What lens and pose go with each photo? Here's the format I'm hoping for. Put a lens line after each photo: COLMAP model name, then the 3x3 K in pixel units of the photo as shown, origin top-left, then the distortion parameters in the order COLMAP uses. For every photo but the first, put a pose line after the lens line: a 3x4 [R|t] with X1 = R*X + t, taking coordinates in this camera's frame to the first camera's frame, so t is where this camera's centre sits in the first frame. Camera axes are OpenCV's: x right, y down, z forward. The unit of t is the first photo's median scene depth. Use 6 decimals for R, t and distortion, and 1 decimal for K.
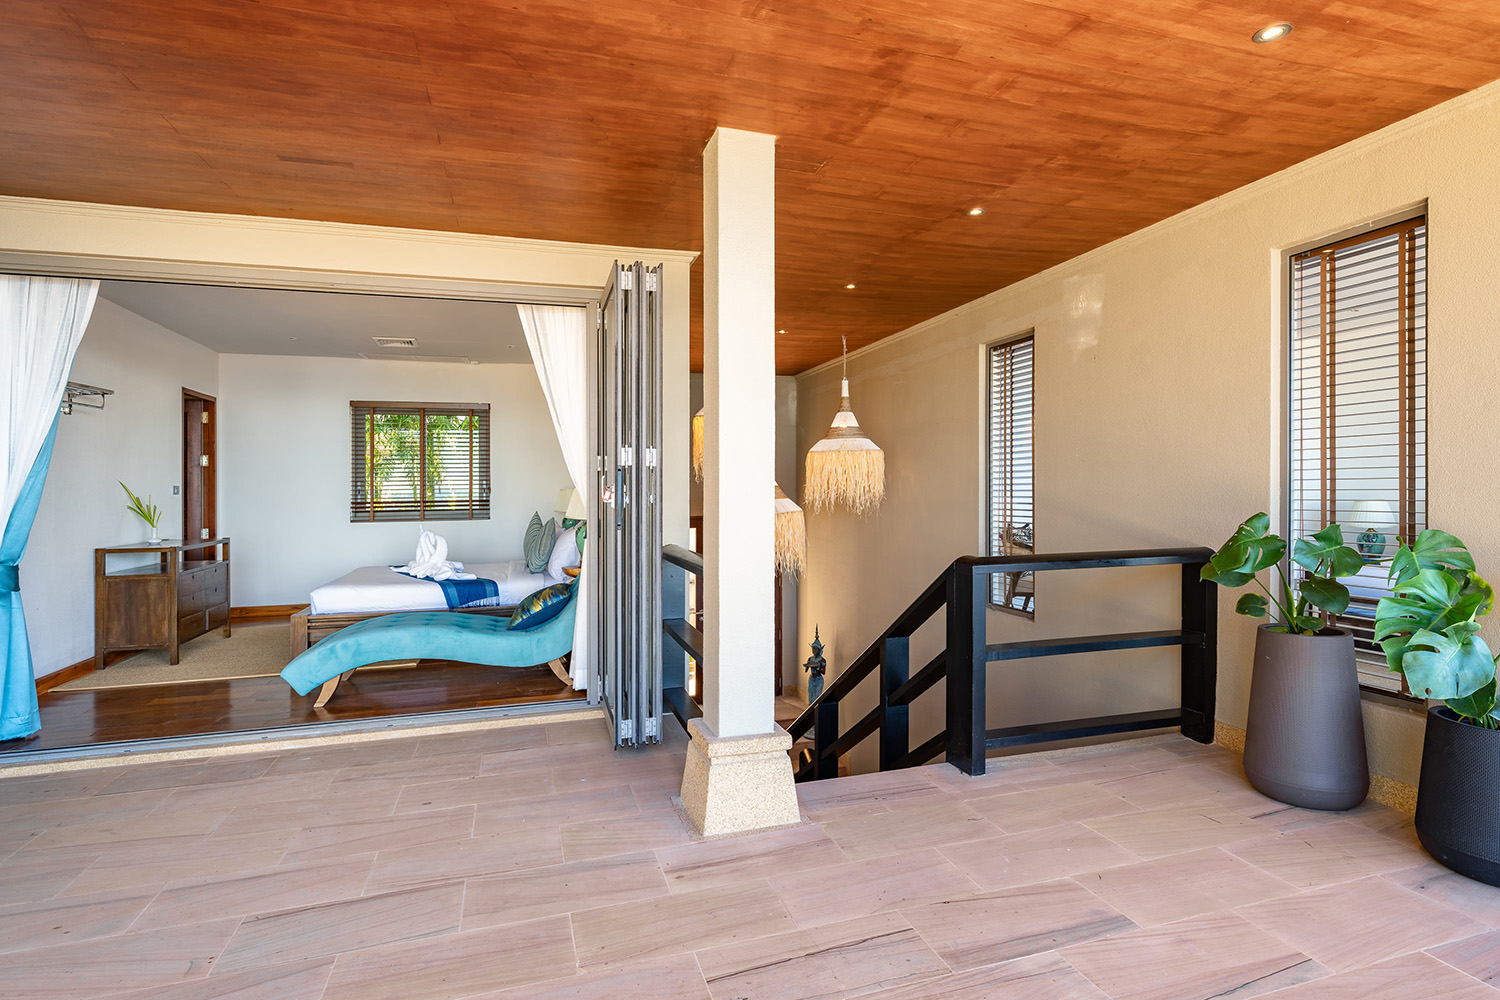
lens RADIAL K [[768.5, 0, 744.7], [0, 768.5, 515.1], [0, 0, 1]] dist [0.003409, -0.000900]
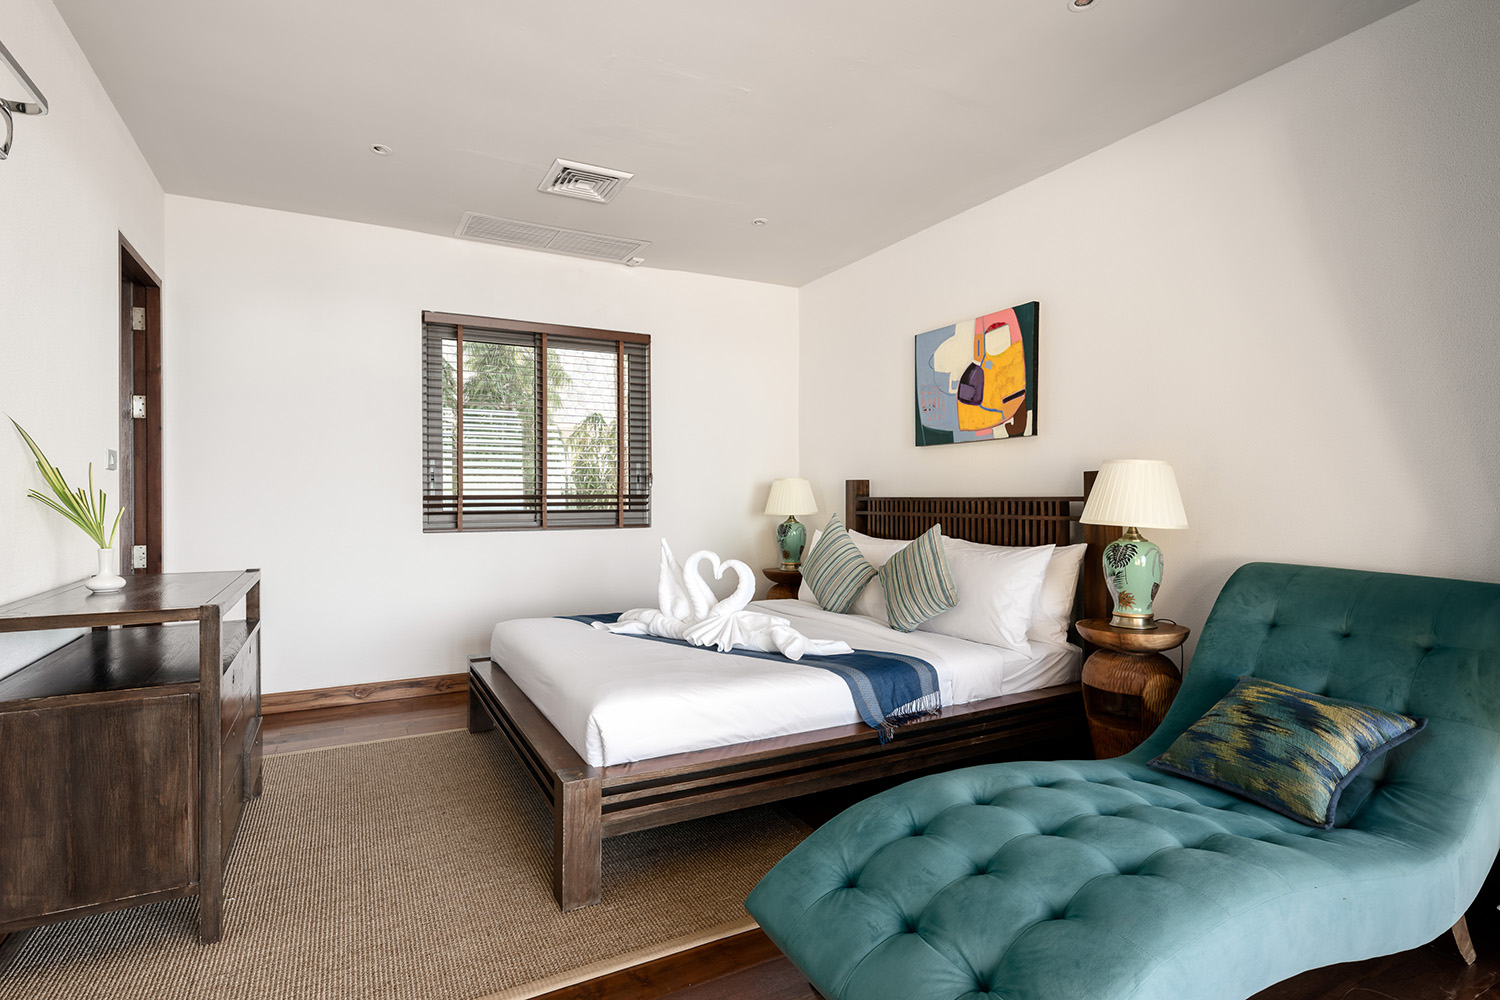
lens RADIAL K [[768.5, 0, 740.3], [0, 768.5, 515.3], [0, 0, 1]] dist [0.003409, -0.000900]
pose [[0.981058, 0.004546, 0.193662, -0.439079], [-0.002408, 0.999934, -0.011270, 0.003352], [-0.193700, 0.010590, 0.981004, 0.466278]]
